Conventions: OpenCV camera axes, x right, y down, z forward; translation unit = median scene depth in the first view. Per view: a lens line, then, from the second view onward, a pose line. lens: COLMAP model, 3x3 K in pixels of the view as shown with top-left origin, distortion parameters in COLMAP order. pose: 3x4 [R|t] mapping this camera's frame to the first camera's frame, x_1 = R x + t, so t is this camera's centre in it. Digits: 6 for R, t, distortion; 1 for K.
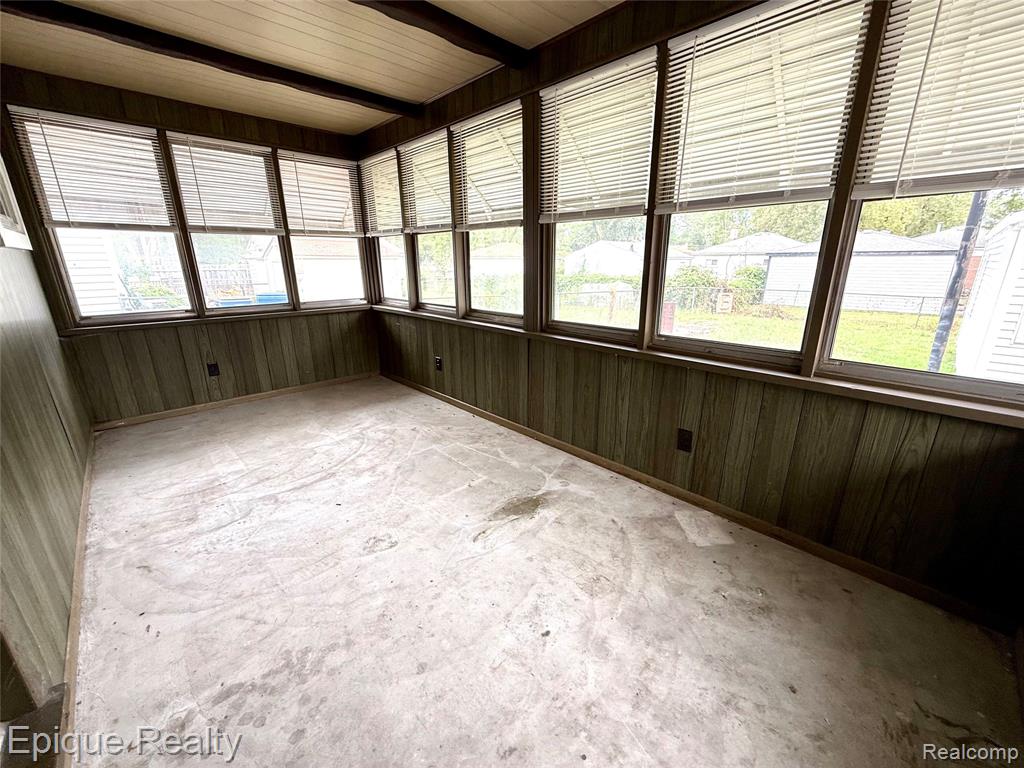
lens RADIAL K [[418.5, 0, 512.0], [0, 418.5, 384.0], [0, 0, 1]] dist [0.000450, 0.000194]
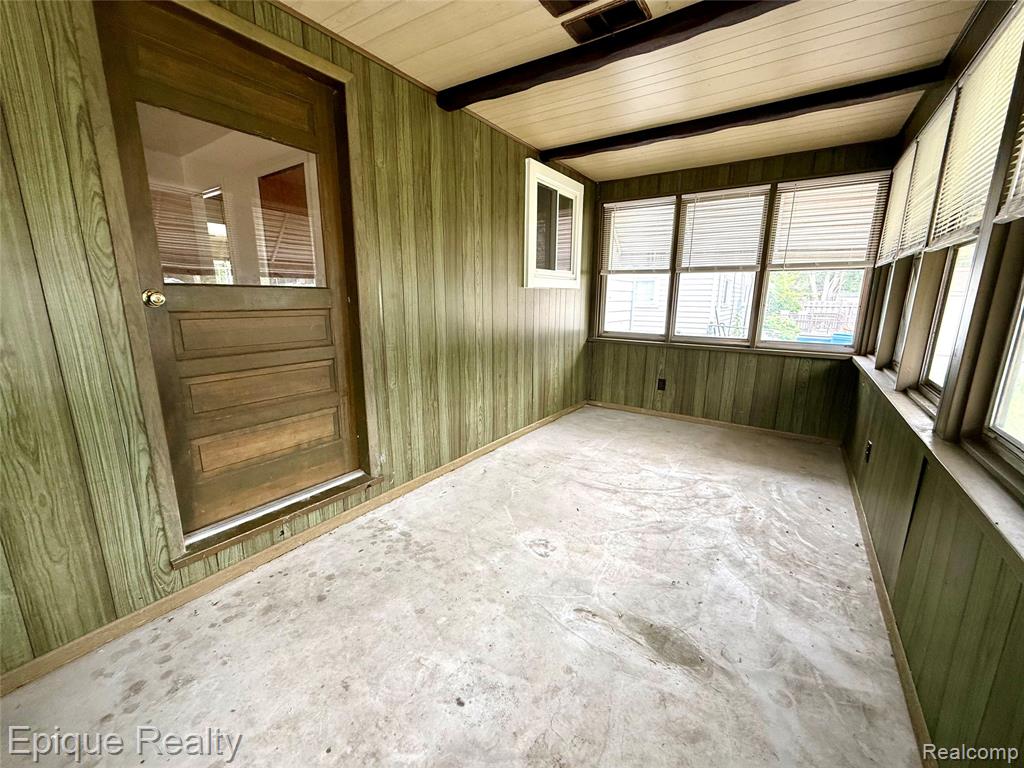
lens RADIAL K [[418.5, 0, 512.0], [0, 418.5, 384.0], [0, 0, 1]] dist [0.000450, 0.000194]
pose [[0.184759, 0.209608, -0.960171, 0.434660], [-0.287018, 0.945907, 0.151265, -0.115522], [0.939939, 0.247639, 0.234927, 0.382437]]
